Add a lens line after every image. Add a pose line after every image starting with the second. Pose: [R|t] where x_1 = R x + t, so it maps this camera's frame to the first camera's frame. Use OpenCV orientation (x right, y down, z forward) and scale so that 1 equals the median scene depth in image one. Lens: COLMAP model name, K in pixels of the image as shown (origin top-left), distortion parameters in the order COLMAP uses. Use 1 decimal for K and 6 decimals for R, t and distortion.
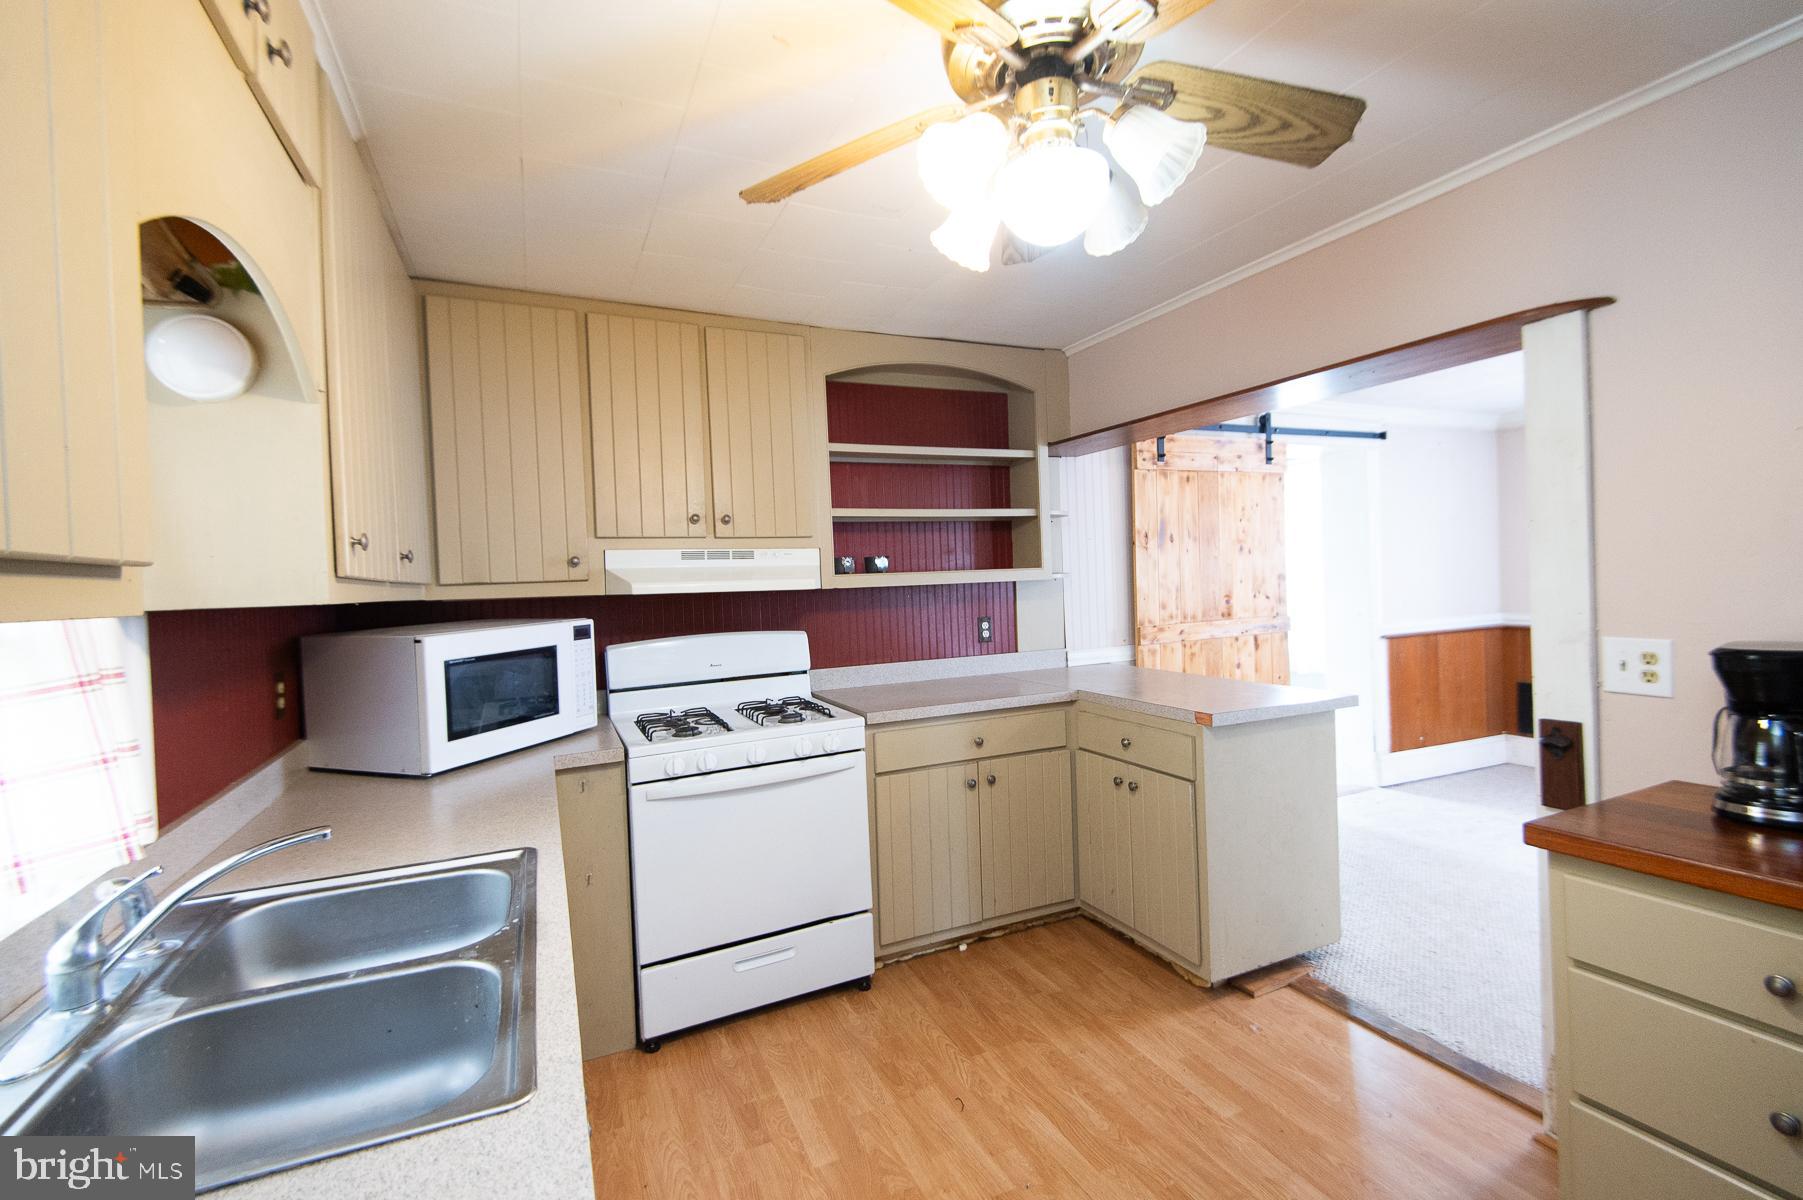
lens RADIAL K [[783.1, 0, 897.5], [0, 783.1, 596.2], [0, 0, 1]] dist [0.013820, -0.010838]
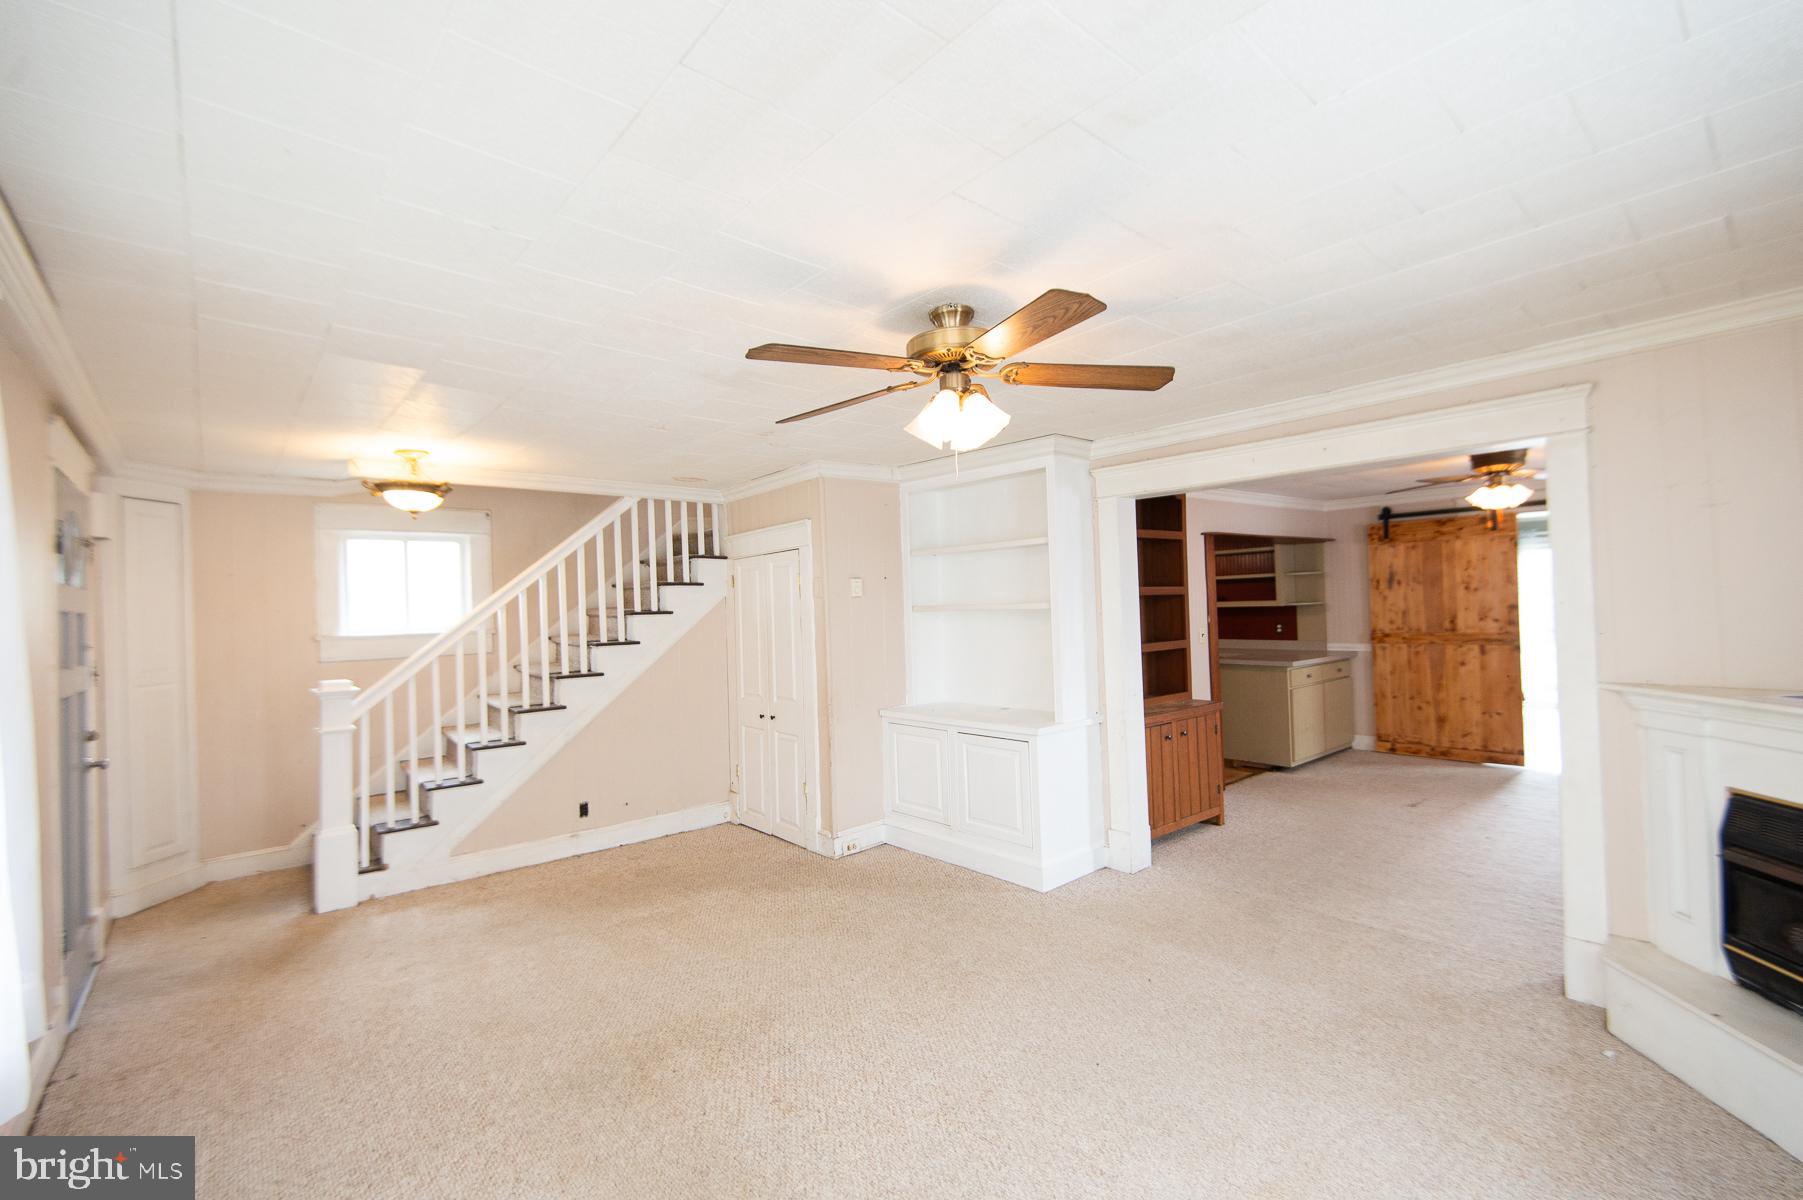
lens RADIAL K [[783.1, 0, 910.0], [0, 783.1, 591.0], [0, 0, 1]] dist [0.013820, -0.010838]
pose [[0.292020, 0.011979, -0.956337, 1.693854], [-0.003038, 0.999928, 0.011597, -0.073067], [0.956407, -0.000481, 0.292035, -0.524893]]
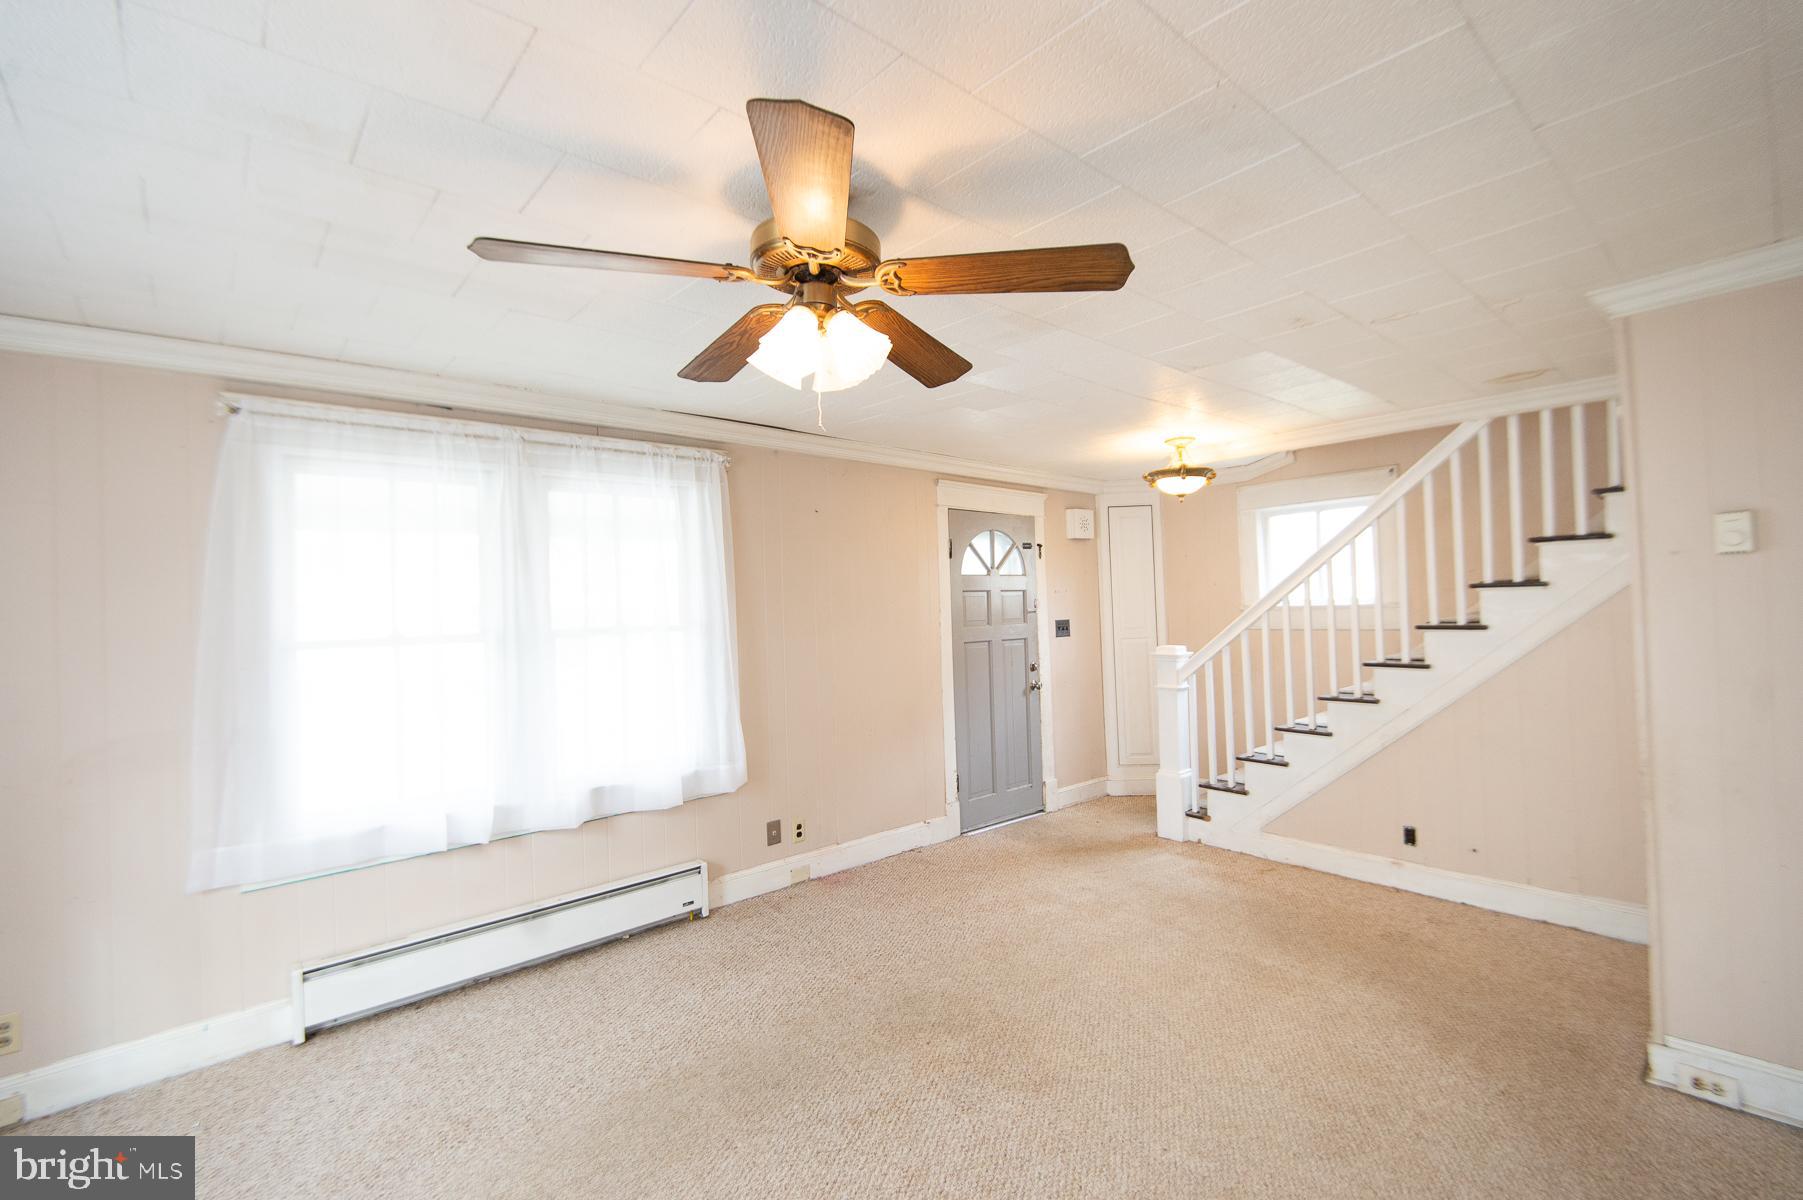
lens RADIAL K [[783.1, 0, 898.7], [0, 783.1, 595.6], [0, 0, 1]] dist [0.013820, -0.010838]
pose [[-0.953602, 0.061004, -0.294824, 1.263580], [0.058601, 0.998137, 0.016987, -0.063837], [0.295311, -0.001078, -0.955401, 0.053385]]
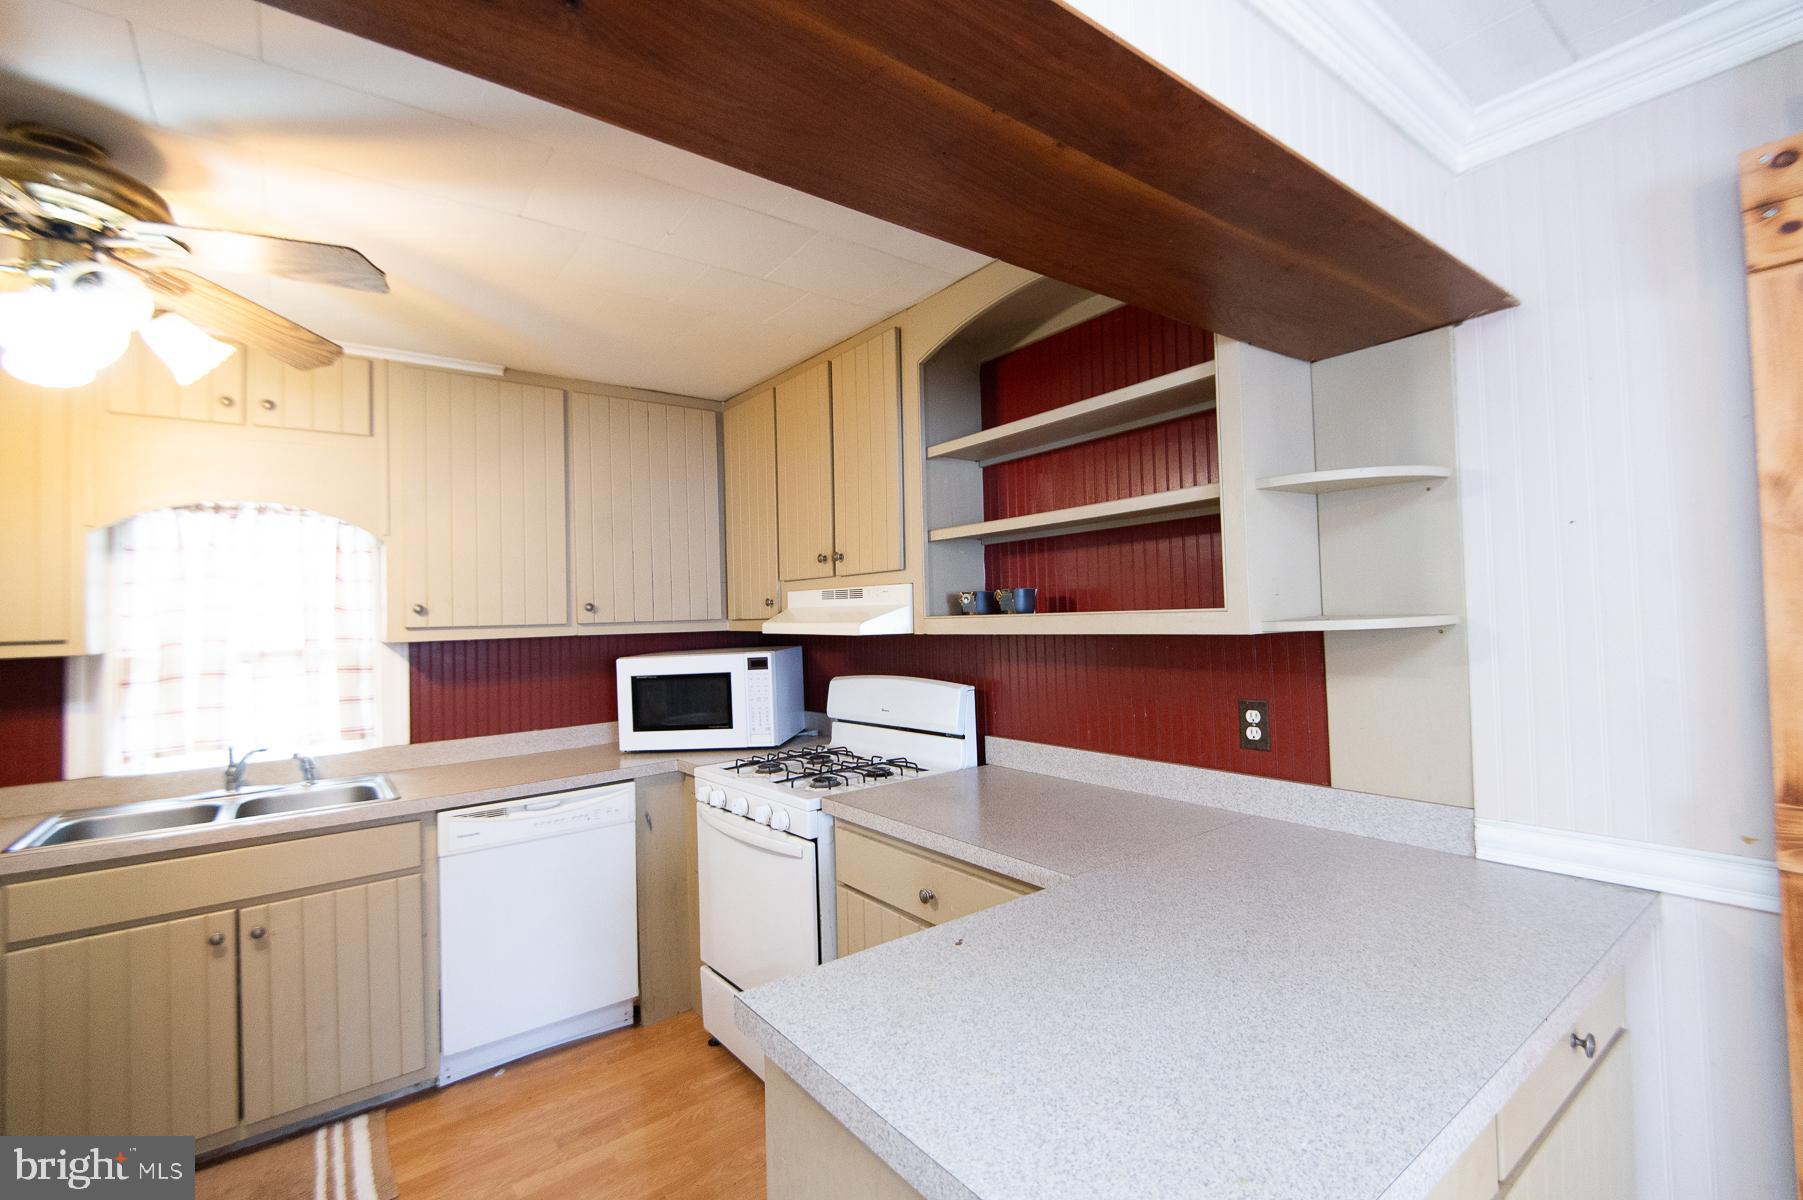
lens RADIAL K [[783.1, 0, 909.9], [0, 783.1, 591.2], [0, 0, 1]] dist [0.013820, -0.010838]
pose [[0.235618, 0.001804, -0.971844, 0.508228], [0.001194, 0.999997, 0.002146, -0.041254], [0.971845, -0.001666, 0.235615, 0.609390]]
